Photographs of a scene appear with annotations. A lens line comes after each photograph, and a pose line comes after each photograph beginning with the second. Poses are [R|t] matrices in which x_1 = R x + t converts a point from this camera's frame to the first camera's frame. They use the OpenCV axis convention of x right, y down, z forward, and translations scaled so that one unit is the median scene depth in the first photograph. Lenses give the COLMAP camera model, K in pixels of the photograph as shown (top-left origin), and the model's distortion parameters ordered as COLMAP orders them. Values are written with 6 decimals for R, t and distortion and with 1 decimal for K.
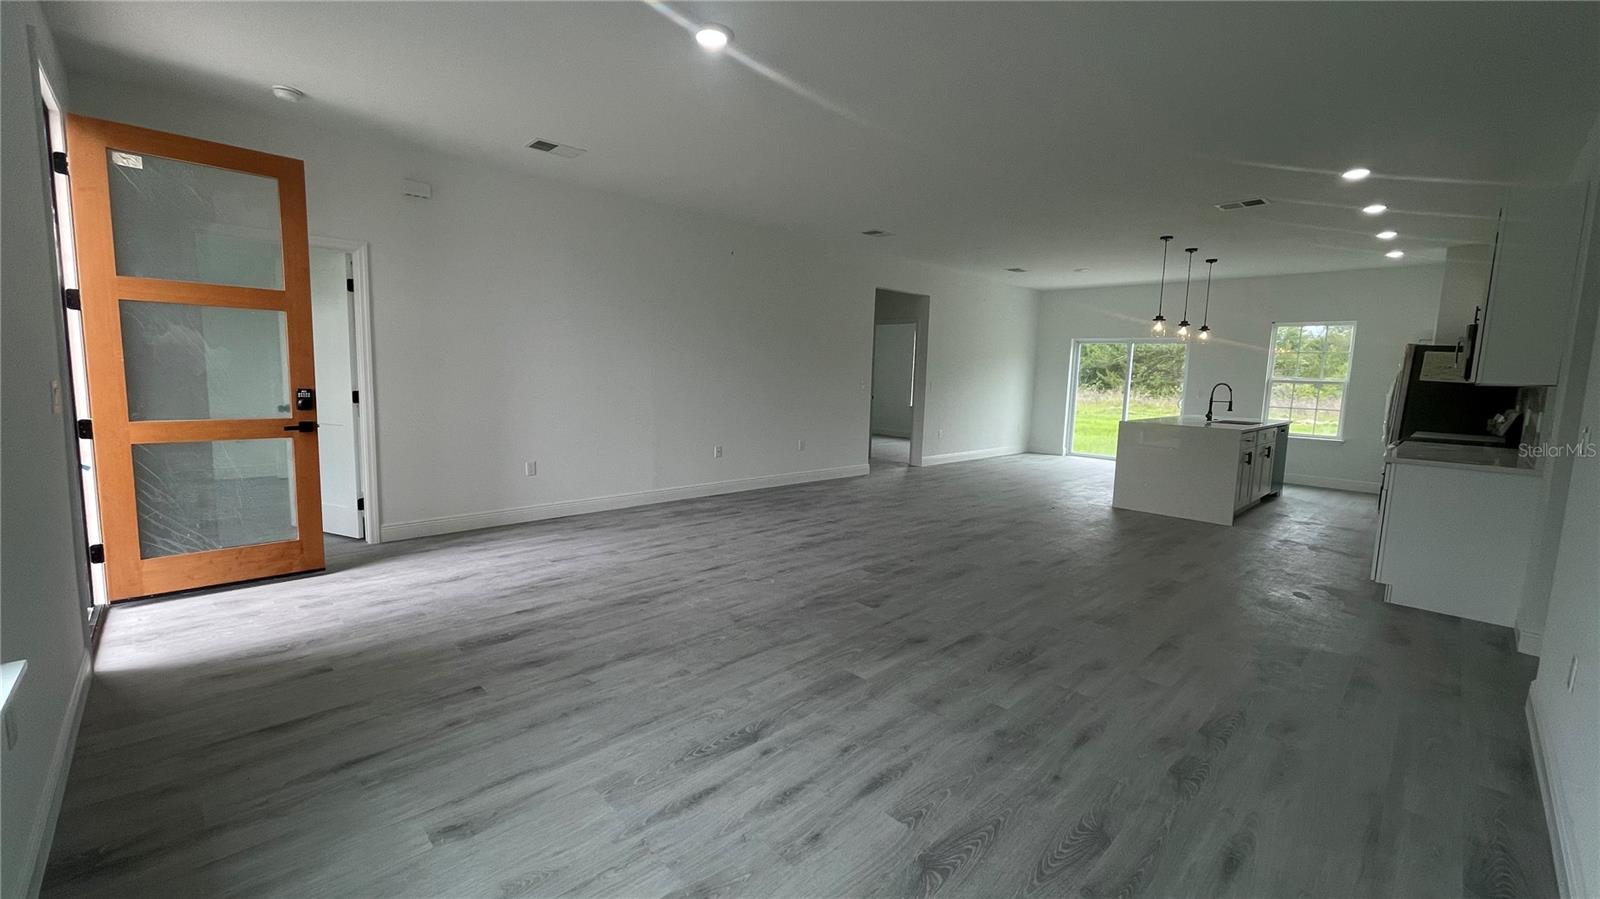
lens RADIAL K [[651.3, 0, 792.3], [0, 651.3, 443.1], [0, 0, 1]] dist [-0.000736, 0.000501]
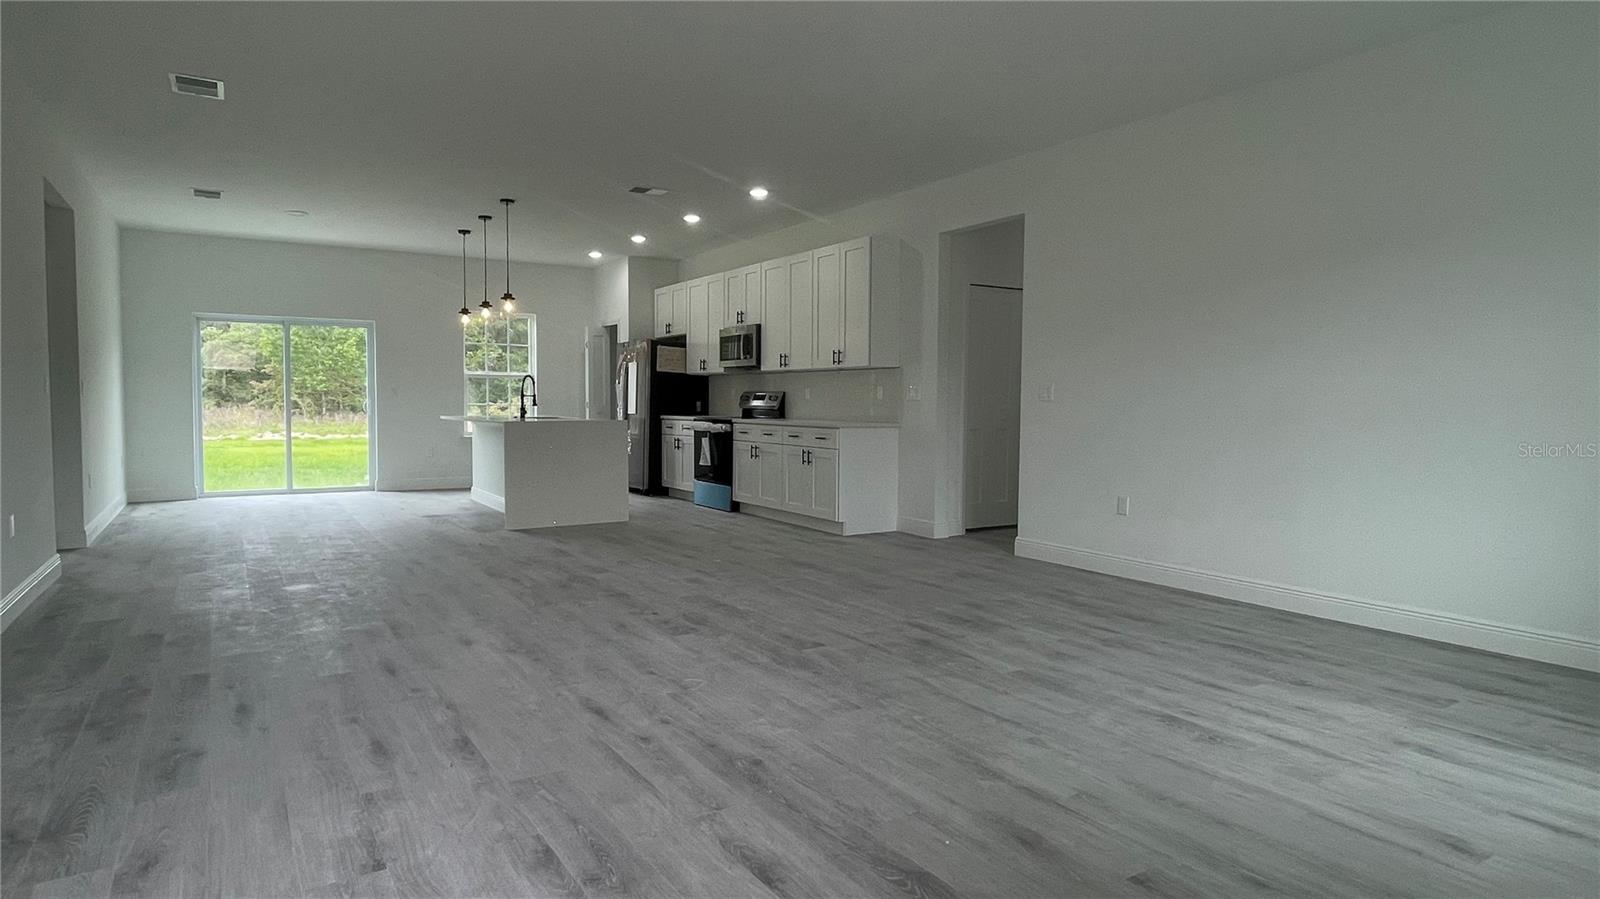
lens RADIAL K [[900.4, 0, 793.3], [0, 900.4, 444.7], [0, 0, 1]] dist [-0.002540, -0.003687]
pose [[0.192085, -0.077259, 0.978332, -0.851198], [0.112483, 0.992060, 0.056259, -0.047357], [-0.974911, 0.099240, 0.199250, 0.738169]]
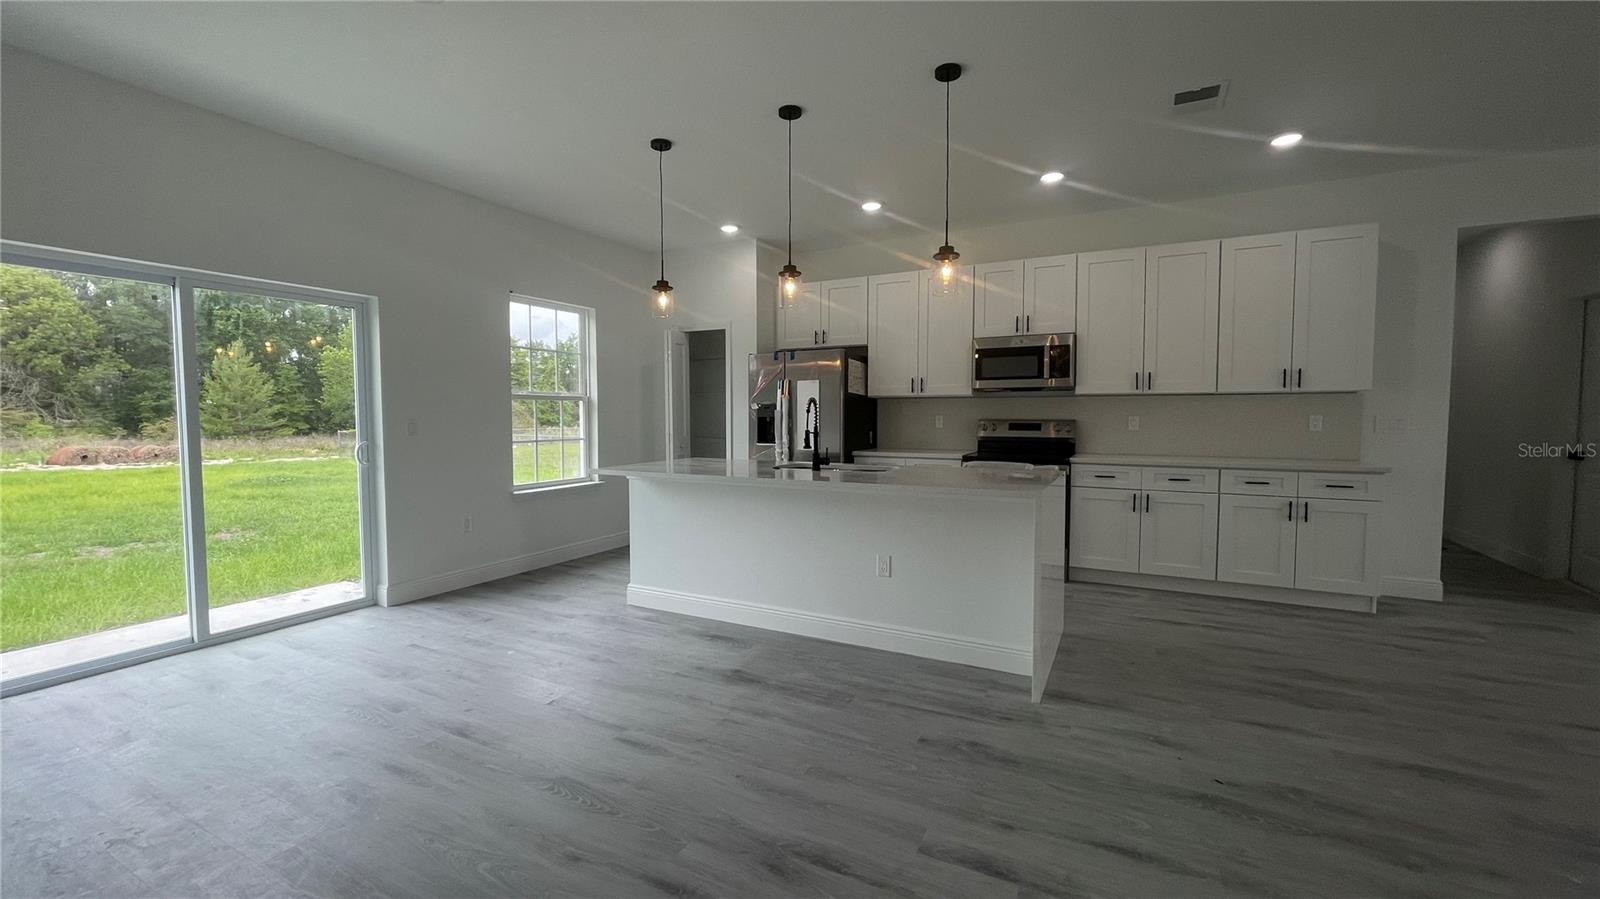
lens RADIAL K [[651.3, 0, 789.3], [0, 651.3, 446.2], [0, 0, 1]] dist [-0.000736, 0.000501]
pose [[-0.315538, -0.077242, 0.945764, 0.288154], [0.100455, 0.988362, 0.114237, -0.208921], [-0.943581, 0.131053, -0.304106, 2.132500]]
